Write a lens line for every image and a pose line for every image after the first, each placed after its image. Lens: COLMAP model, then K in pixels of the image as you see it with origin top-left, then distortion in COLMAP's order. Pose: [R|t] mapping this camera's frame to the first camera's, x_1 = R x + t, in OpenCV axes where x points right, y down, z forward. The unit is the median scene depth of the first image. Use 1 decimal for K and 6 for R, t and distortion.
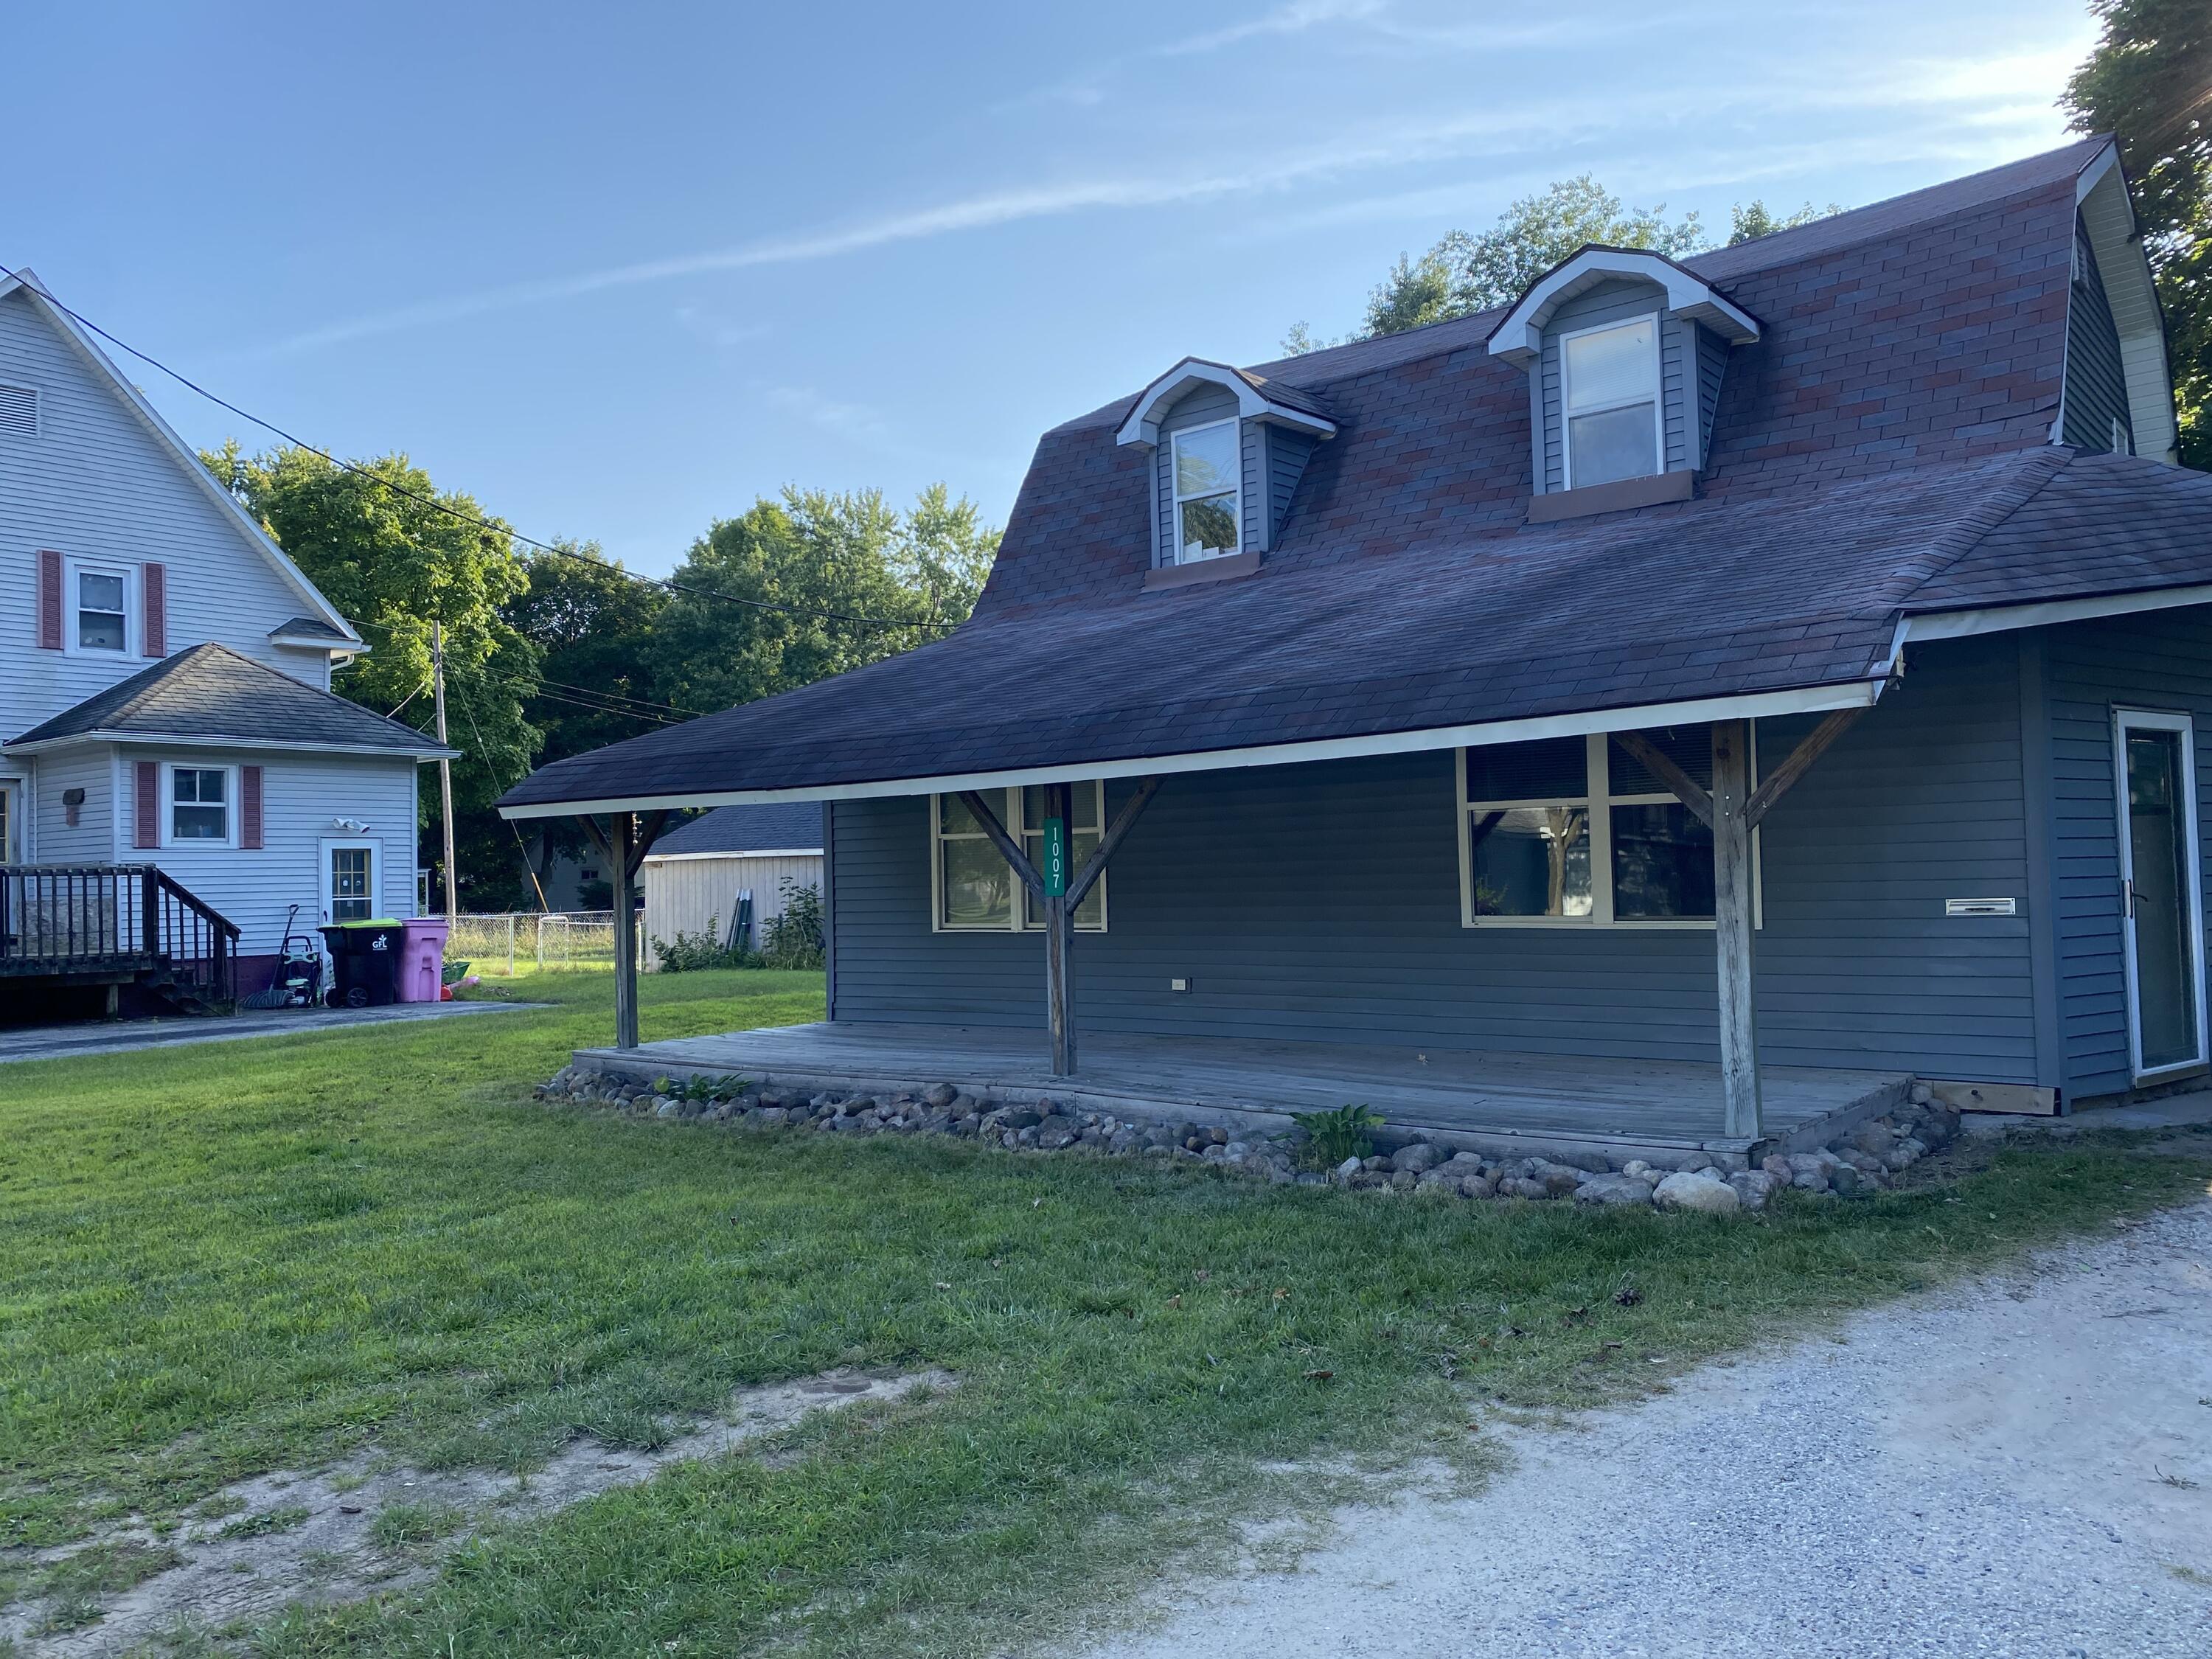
lens RADIAL K [[1677.5, 0, 1106.9], [0, 1677.5, 827.8], [0, 0, 1]] dist [0.020199, -0.023735]
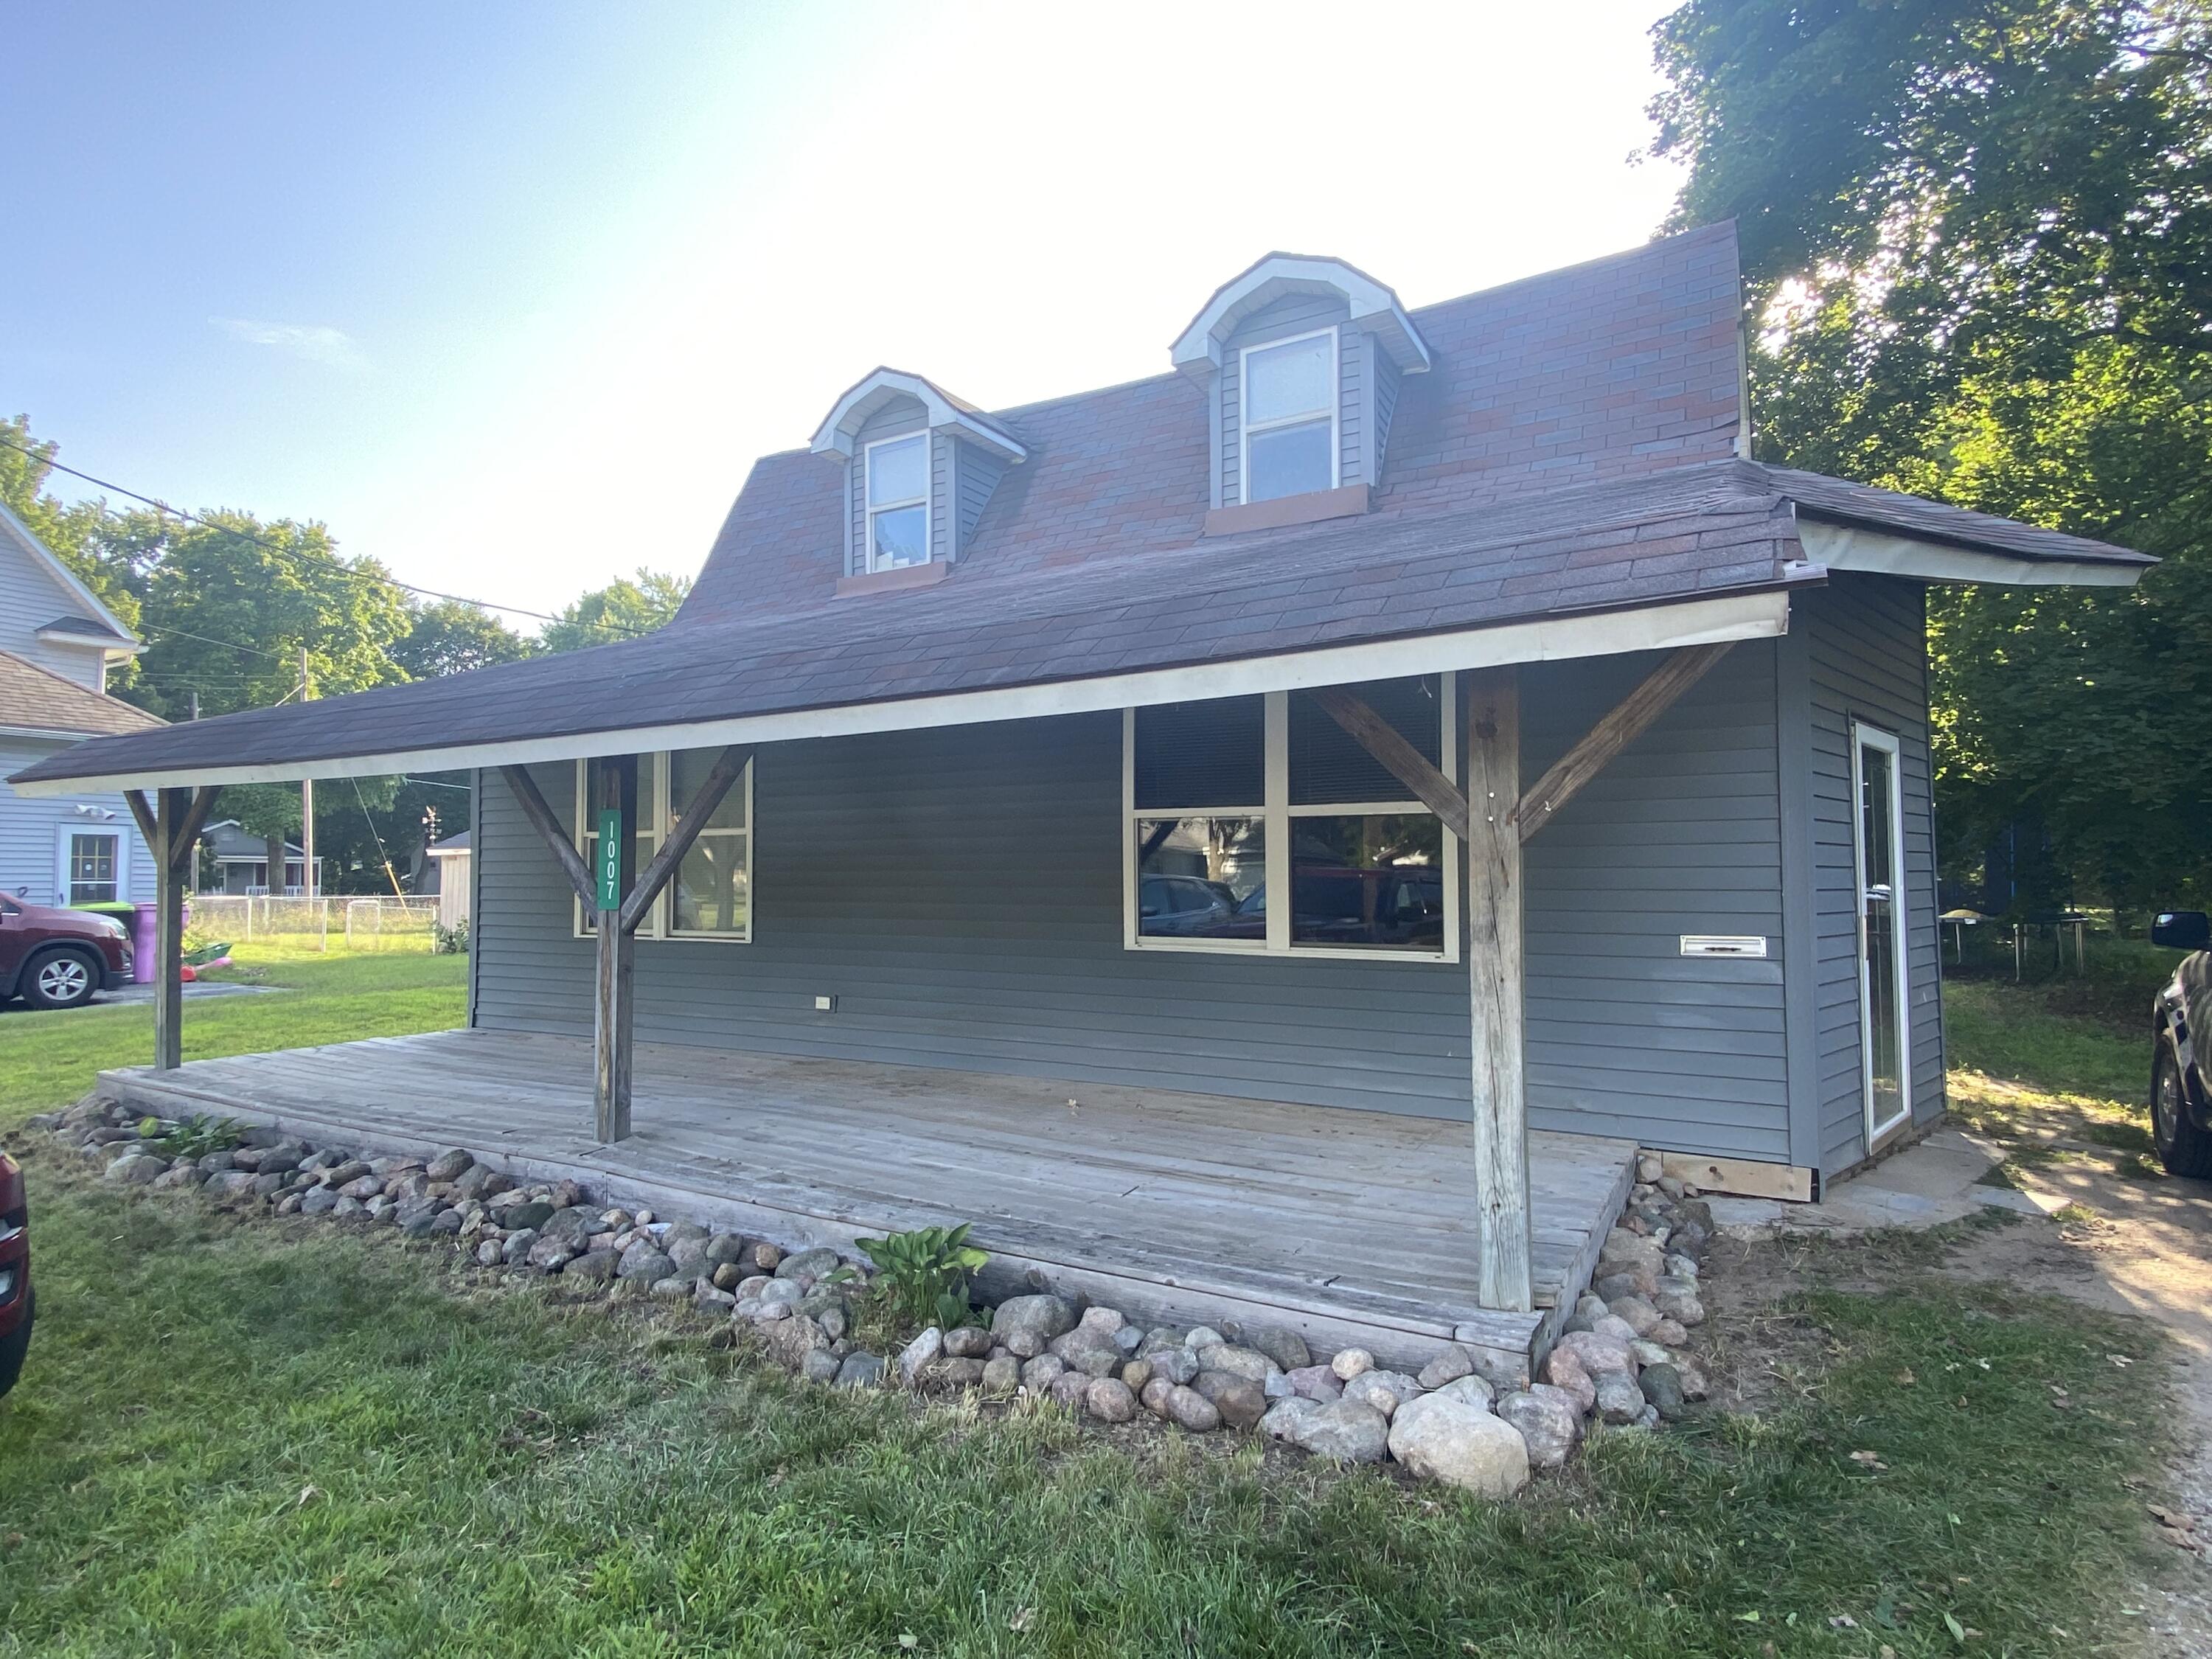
lens RADIAL K [[1186.2, 0, 1100.7], [0, 1186.2, 826.1], [0, 0, 1]] dist [-0.001932, -0.007484]
pose [[0.985593, 0.029890, 0.166475, 0.082115], [-0.027428, 0.999478, -0.017071, 0.004163], [-0.166898, 0.012259, 0.985898, 0.337230]]
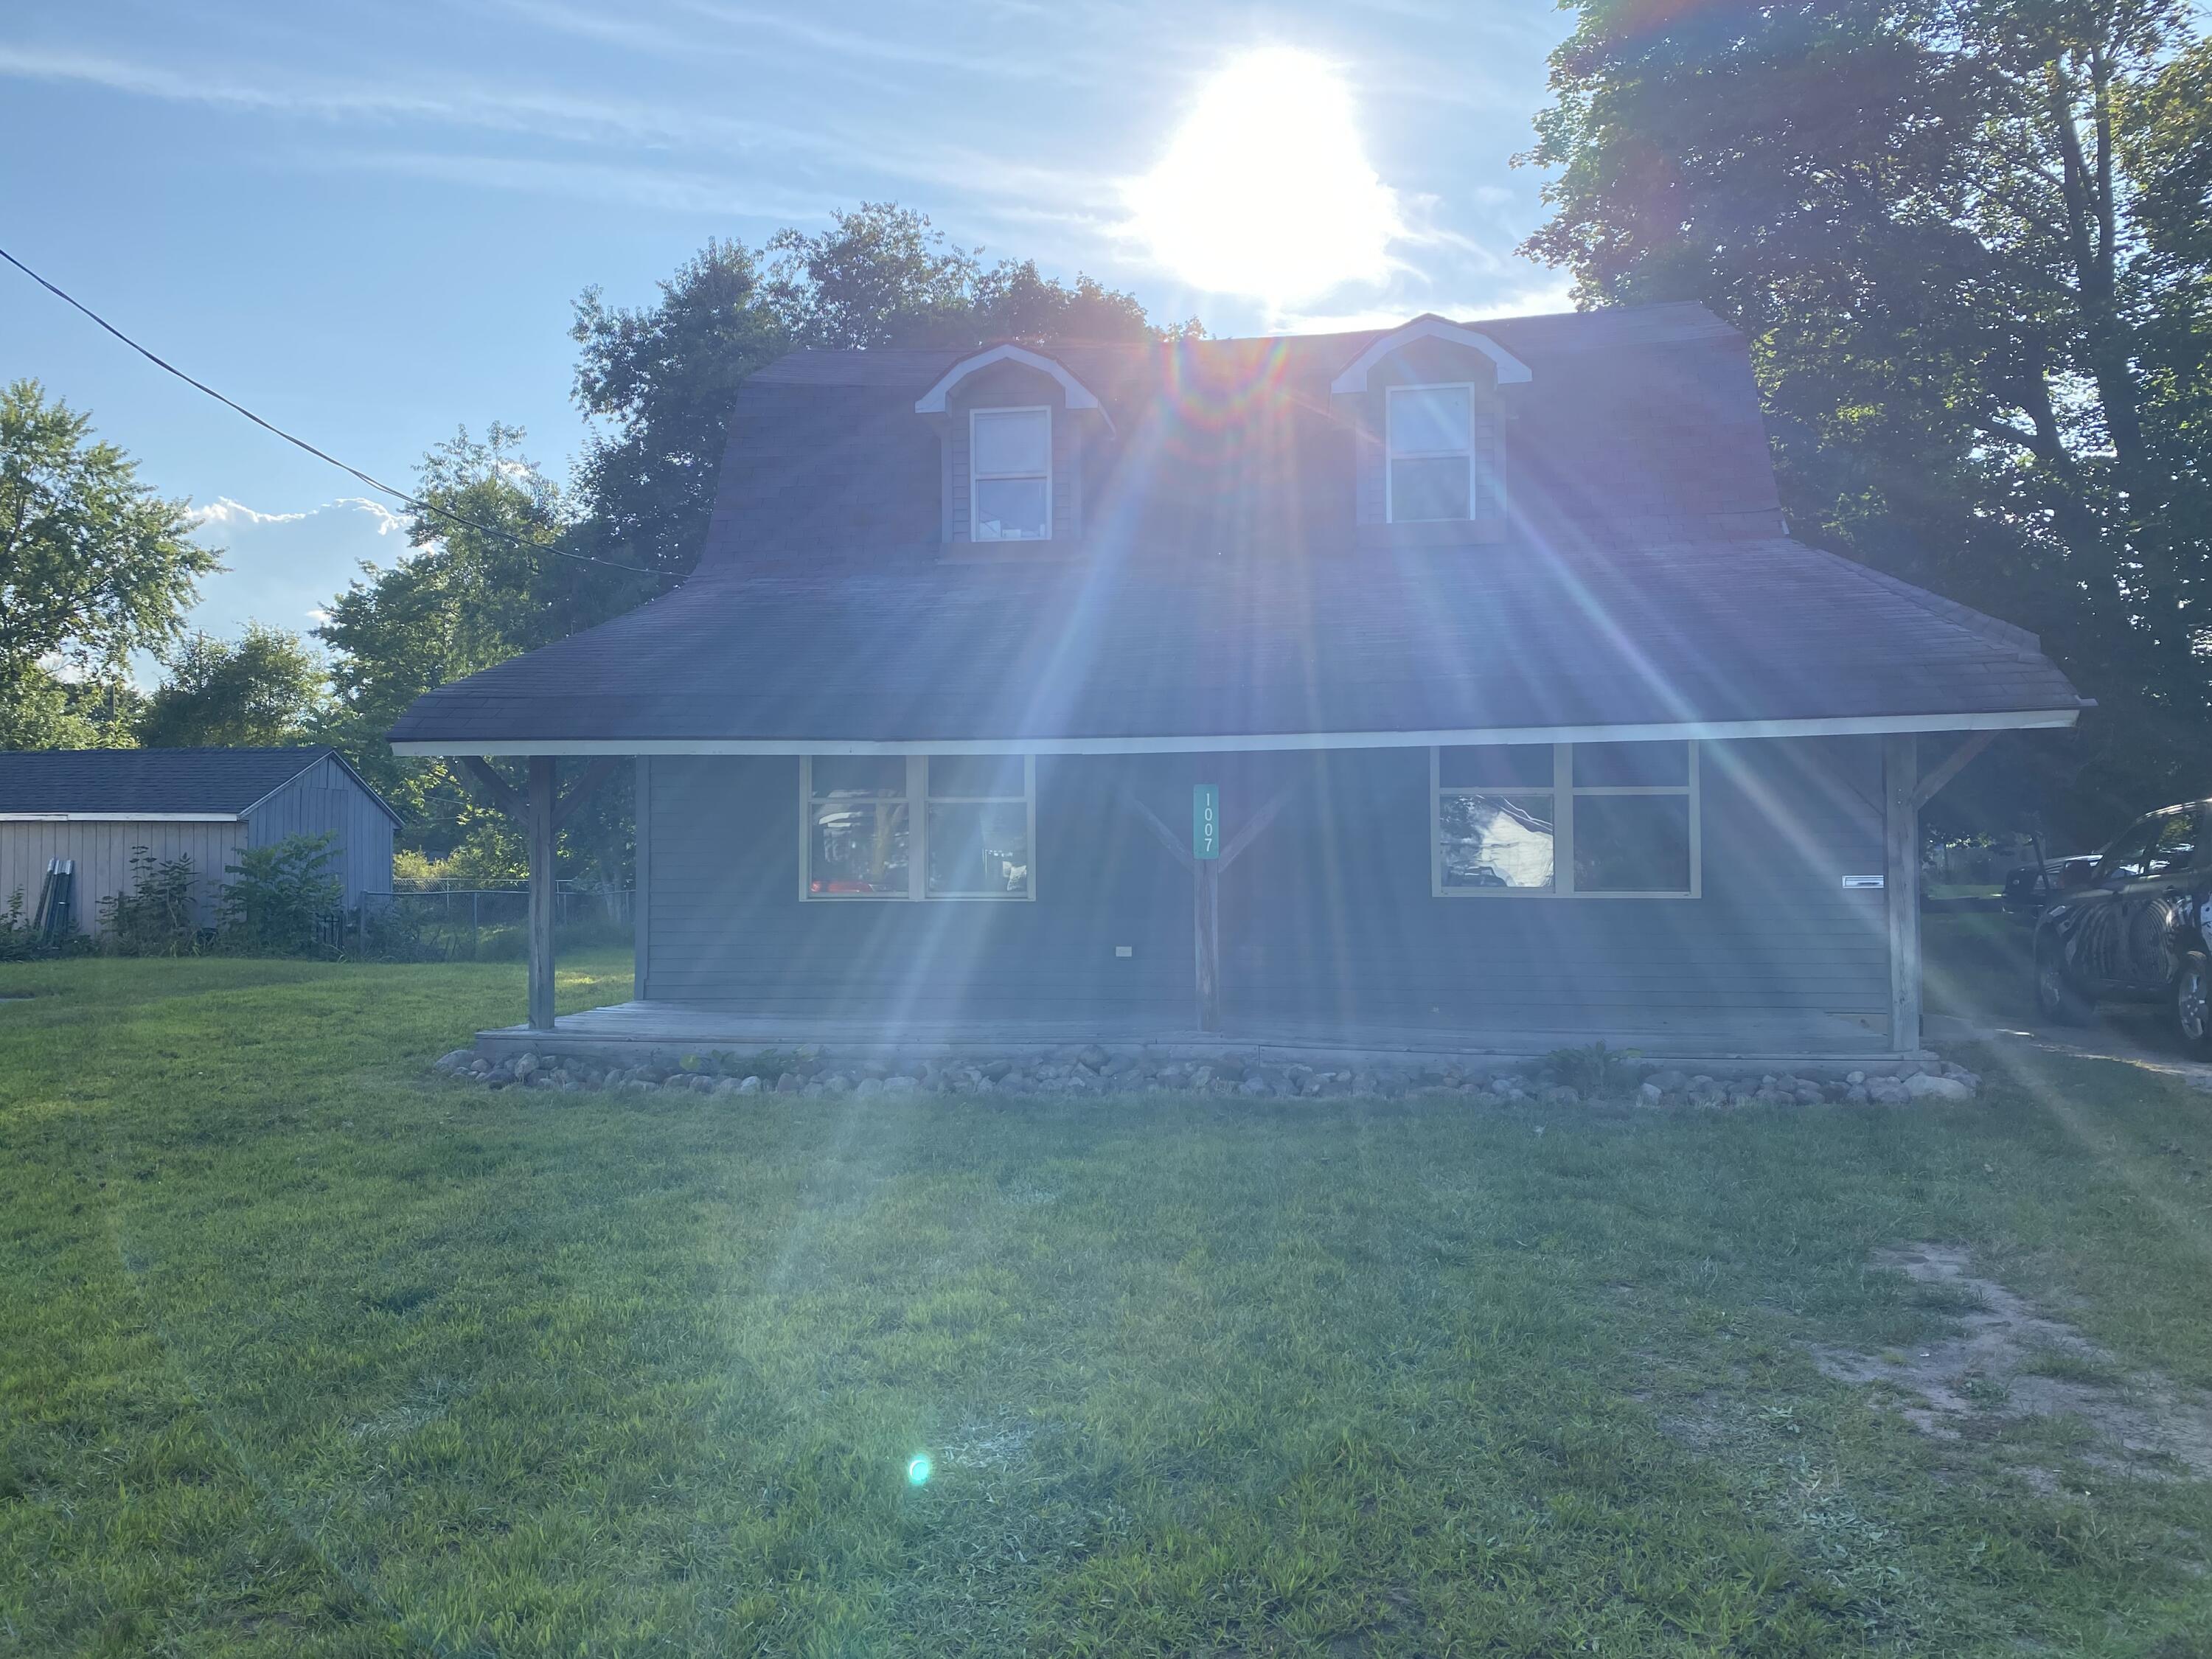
lens RADIAL K [[1677.5, 0, 1076.8], [0, 1677.5, 823.5], [0, 0, 1]] dist [0.020199, -0.023735]
pose [[0.857177, 0.035837, 0.513773, -0.509866], [-0.034815, 0.999326, -0.011621, 0.027010], [-0.513843, -0.007926, 0.857848, 0.125565]]
